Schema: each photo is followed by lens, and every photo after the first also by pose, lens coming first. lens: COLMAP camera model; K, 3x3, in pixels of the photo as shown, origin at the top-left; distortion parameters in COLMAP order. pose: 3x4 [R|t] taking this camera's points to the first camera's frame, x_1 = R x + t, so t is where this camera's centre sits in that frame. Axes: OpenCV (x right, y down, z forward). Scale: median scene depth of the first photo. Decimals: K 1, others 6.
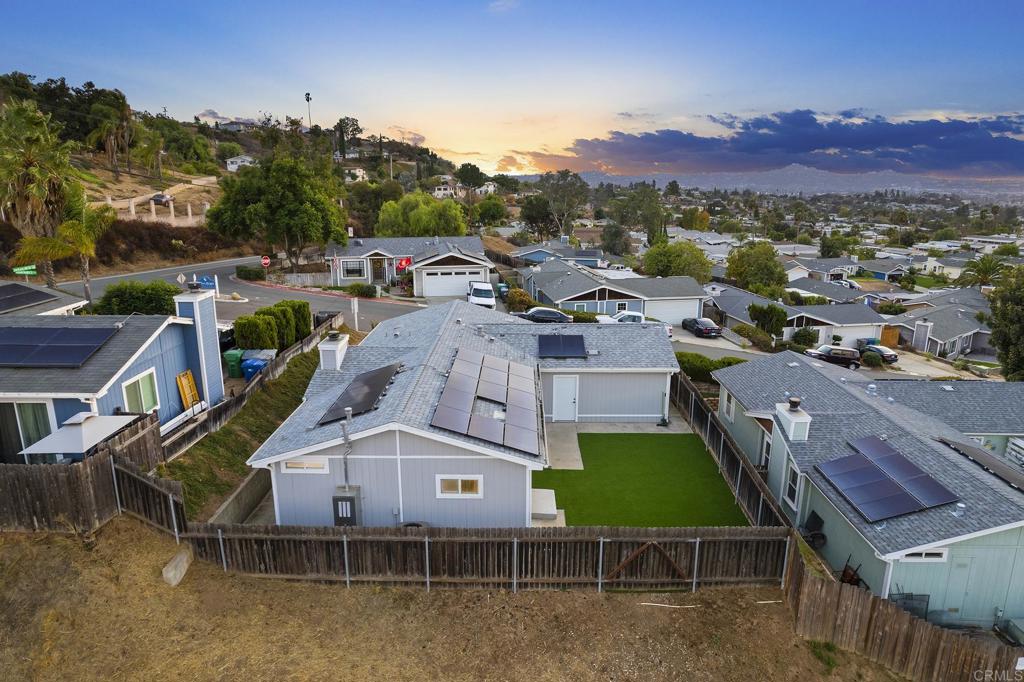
lens RADIAL K [[656.7, 0, 517.6], [0, 656.7, 343.4], [0, 0, 1]] dist [-0.075520, 0.067624]
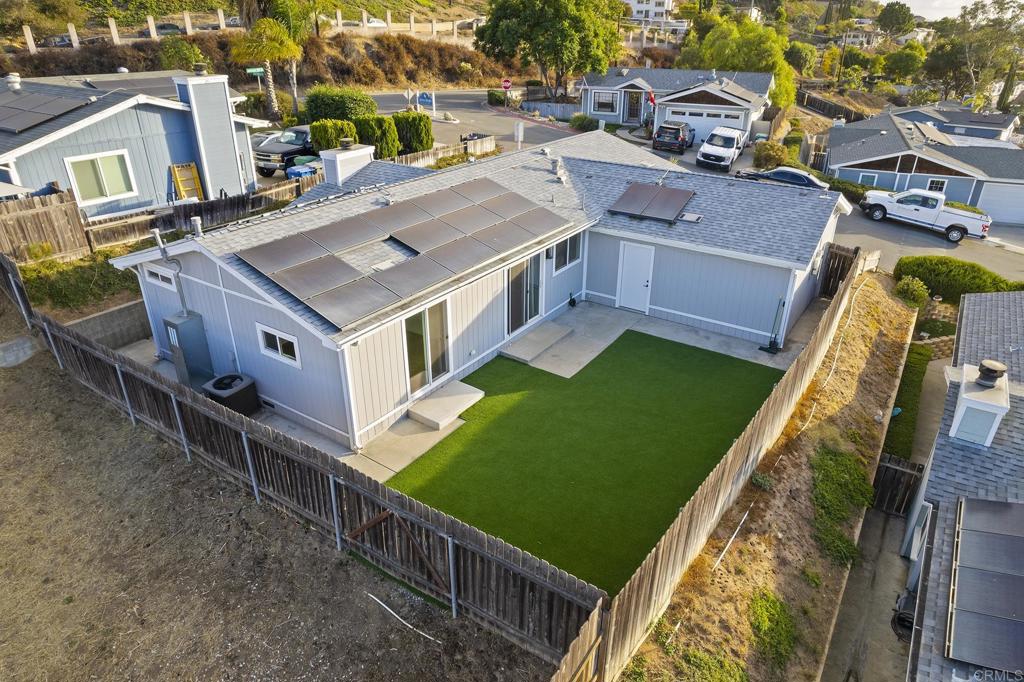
lens RADIAL K [[656.7, 0, 513.4], [0, 656.7, 347.6], [0, 0, 1]] dist [-0.075520, 0.067624]
pose [[0.832552, 0.249927, -0.494362, 0.322968], [-0.139502, 0.958268, 0.249523, 0.000312], [0.536093, -0.138776, 0.832673, 0.343917]]
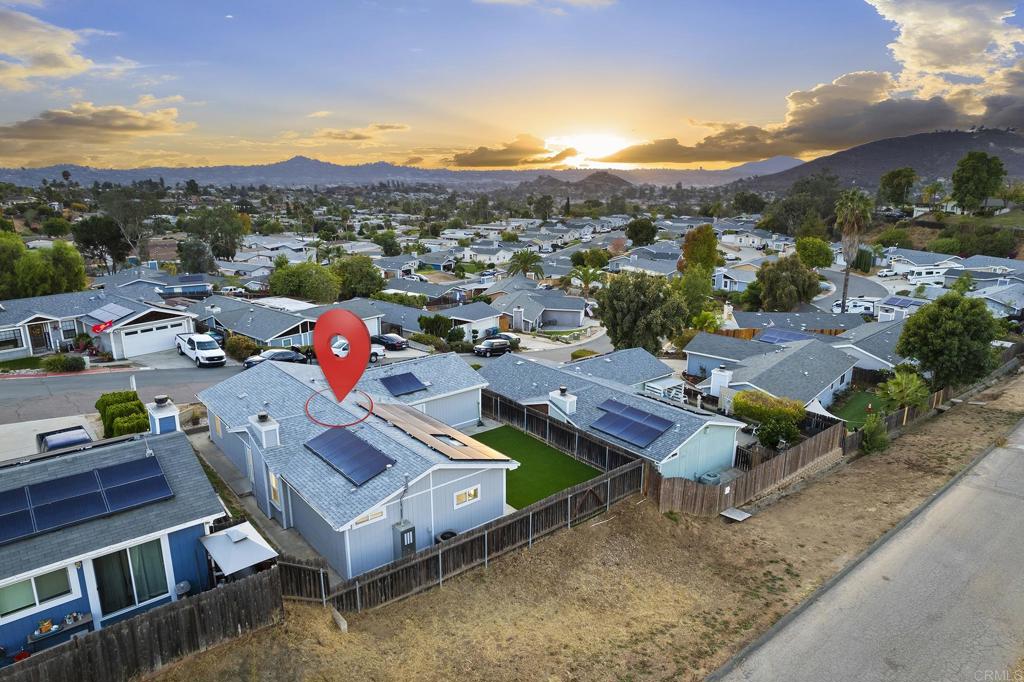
lens RADIAL K [[656.7, 0, 513.0], [0, 656.7, 345.4], [0, 0, 1]] dist [-0.075520, 0.067624]
pose [[0.764502, -0.166965, 0.622623, -0.554661], [0.158219, 0.984930, 0.069849, -0.126174], [-0.624903, 0.045111, 0.779398, -0.130681]]
